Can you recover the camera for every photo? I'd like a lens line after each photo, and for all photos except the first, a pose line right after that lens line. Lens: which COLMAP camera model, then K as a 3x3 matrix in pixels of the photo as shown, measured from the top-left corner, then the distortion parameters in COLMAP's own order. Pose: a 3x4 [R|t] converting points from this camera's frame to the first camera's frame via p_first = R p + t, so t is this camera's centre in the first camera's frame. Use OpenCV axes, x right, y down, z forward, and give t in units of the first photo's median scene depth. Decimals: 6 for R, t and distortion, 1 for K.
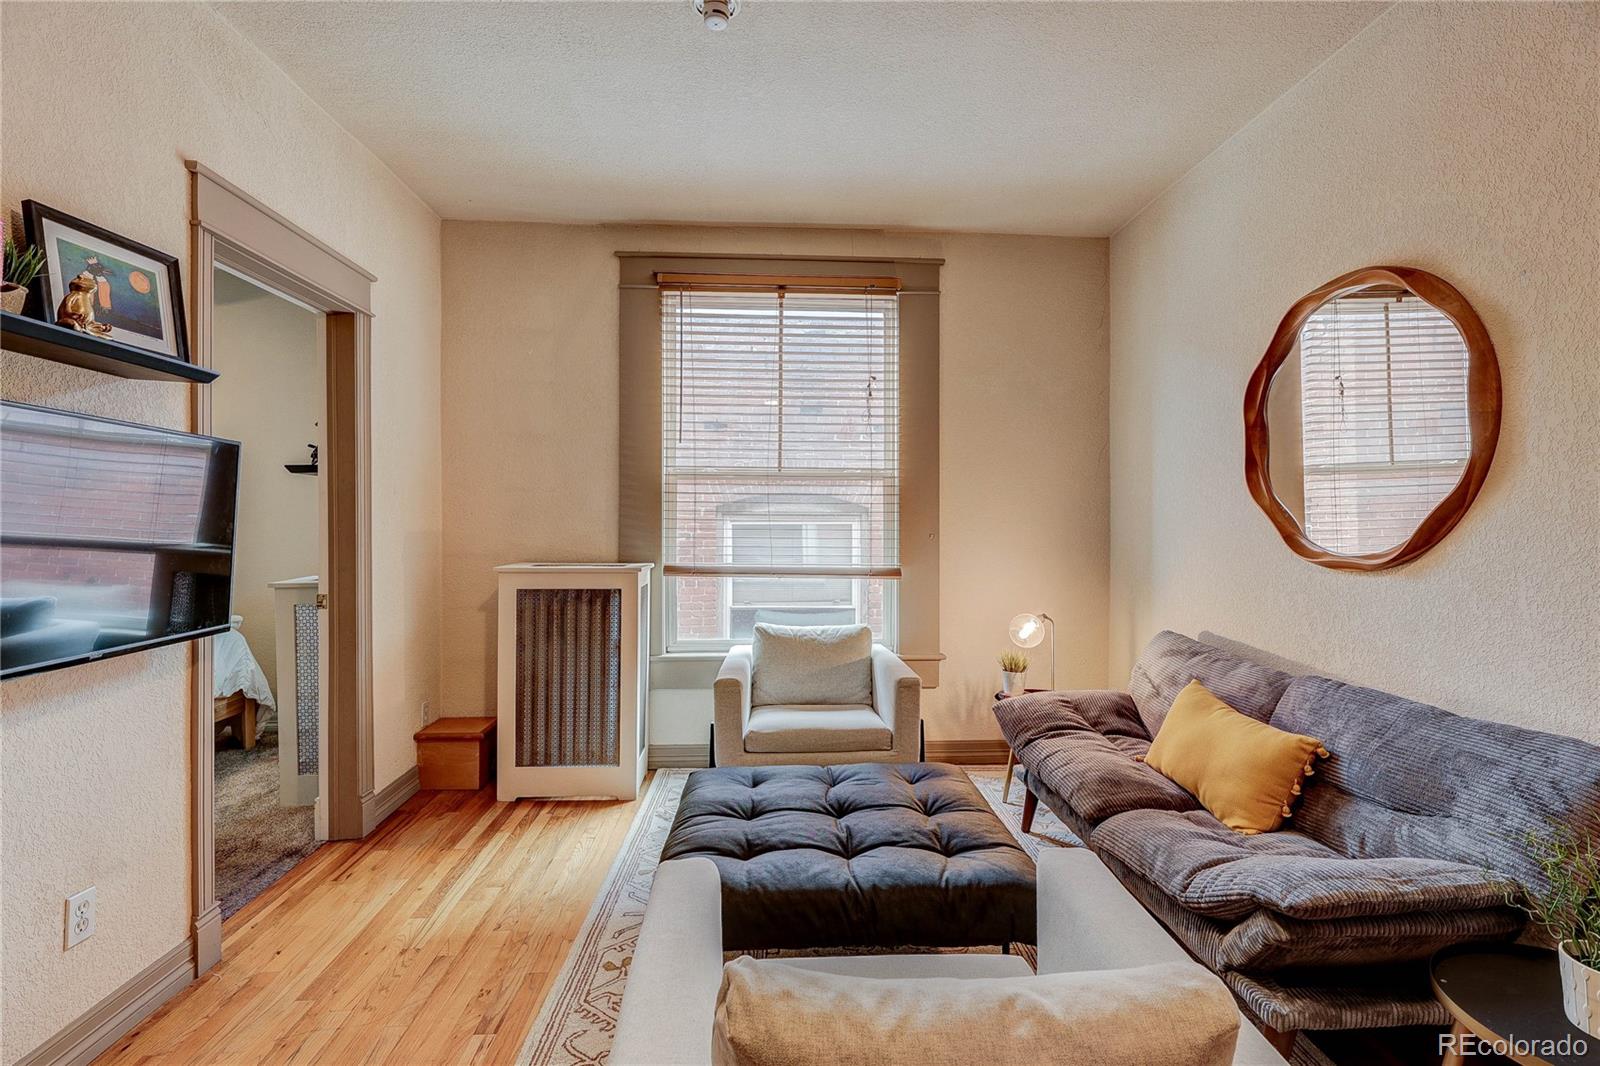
lens RADIAL K [[746.1, 0, 798.4], [0, 746.1, 522.8], [0, 0, 1]] dist [-0.003365, 0.000689]
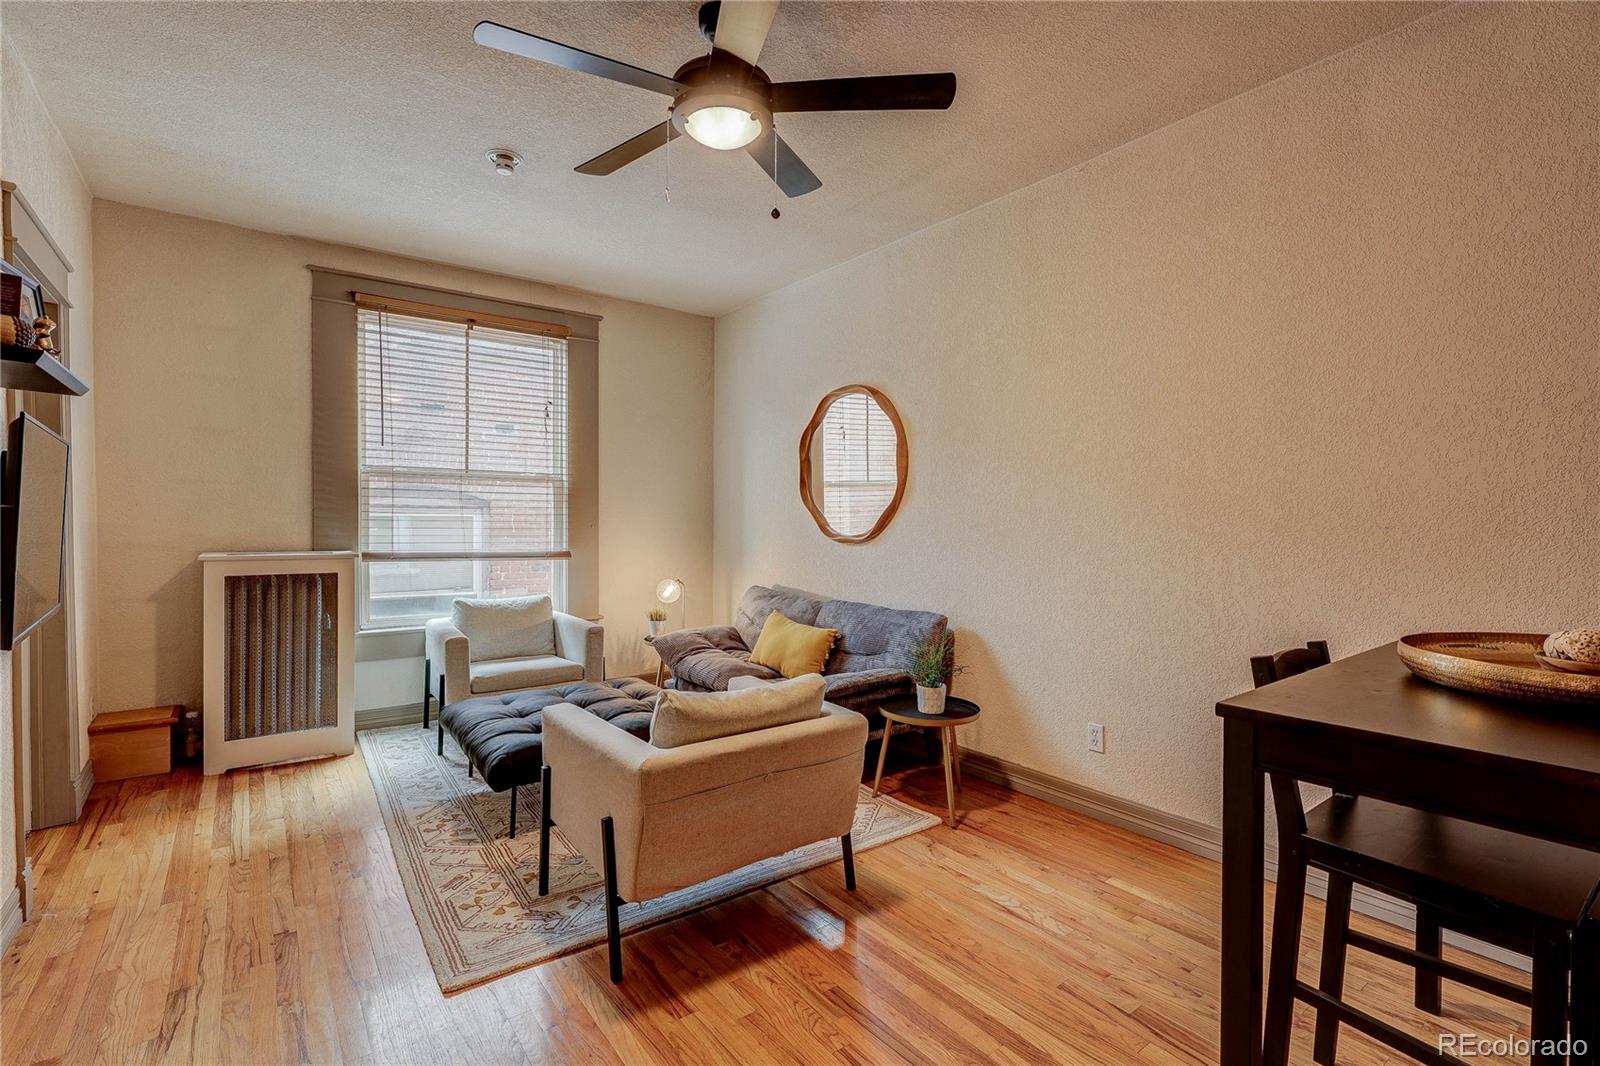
lens RADIAL K [[744.4, 0, 800.0], [0, 744.4, 533.0], [0, 0, 1]] dist [-0.002576, 0.000011]
pose [[0.834775, -0.006889, 0.550548, -0.275376], [-0.006930, 0.999711, 0.023018, -0.003592], [-0.550547, -0.023031, 0.834486, -0.345405]]
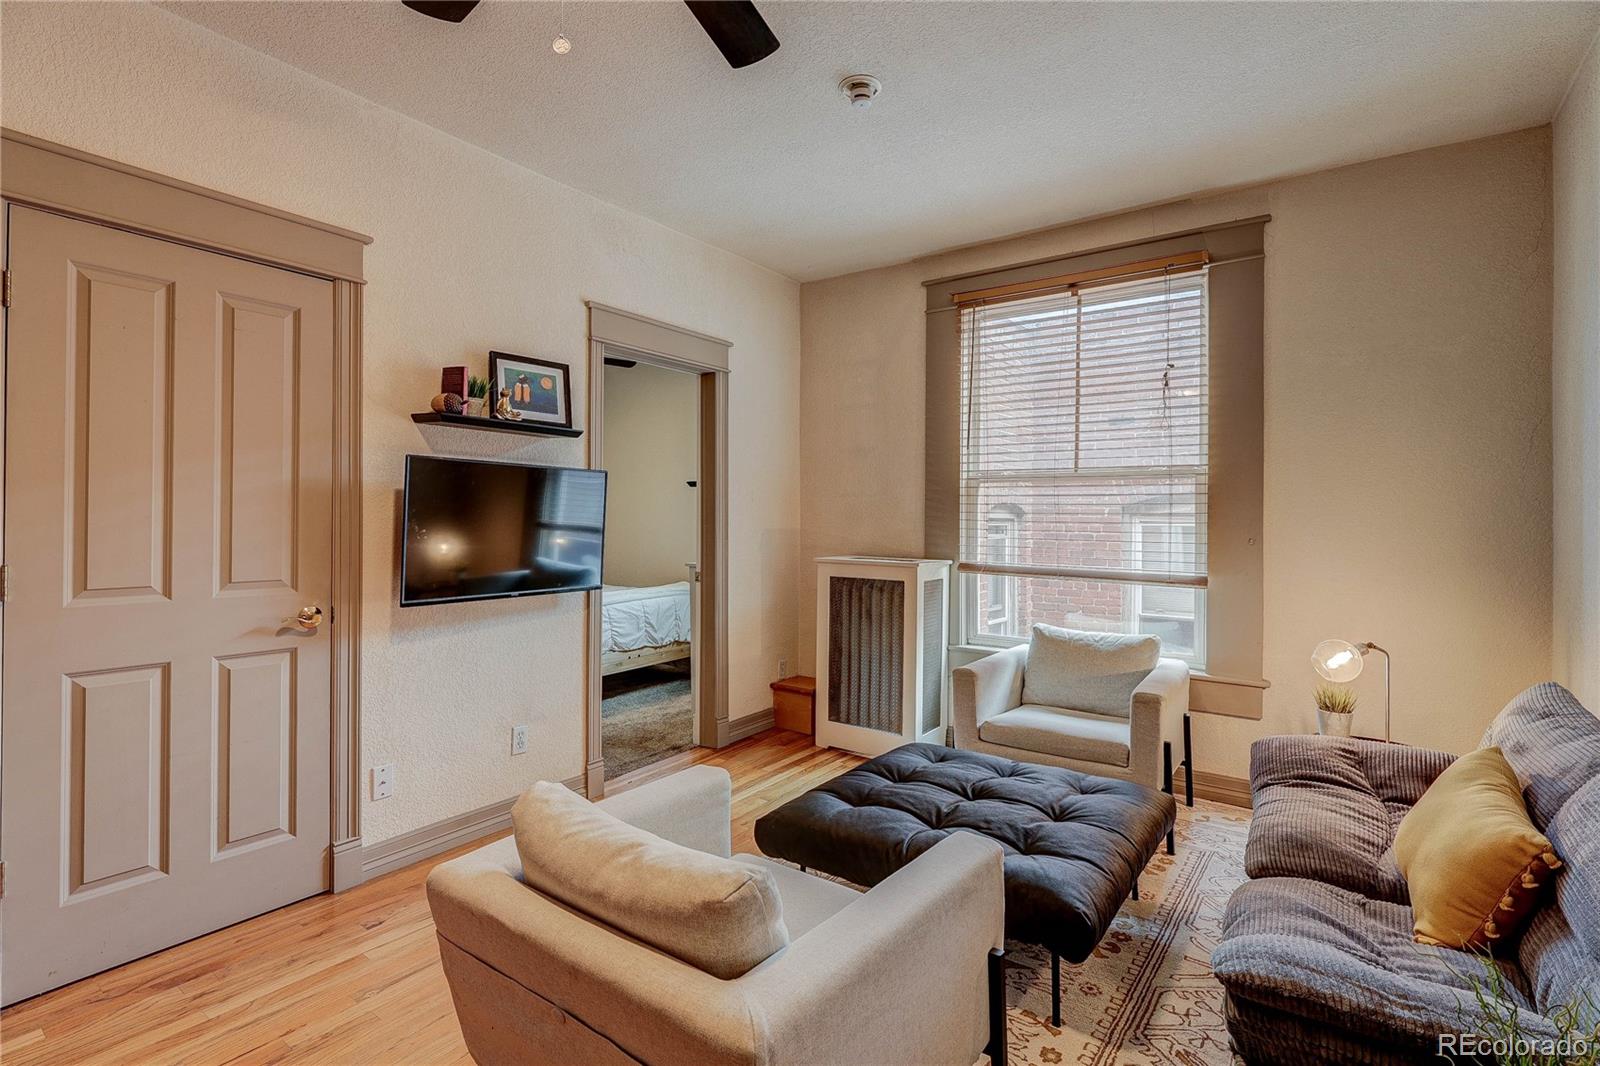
lens RADIAL K [[746.1, 0, 798.4], [0, 746.1, 522.8], [0, 0, 1]] dist [-0.003365, 0.000689]
pose [[0.776710, 0.006530, -0.629824, 0.357743], [-0.006635, 0.999976, 0.002186, -0.002305], [0.629823, 0.002481, 0.776735, 0.009793]]
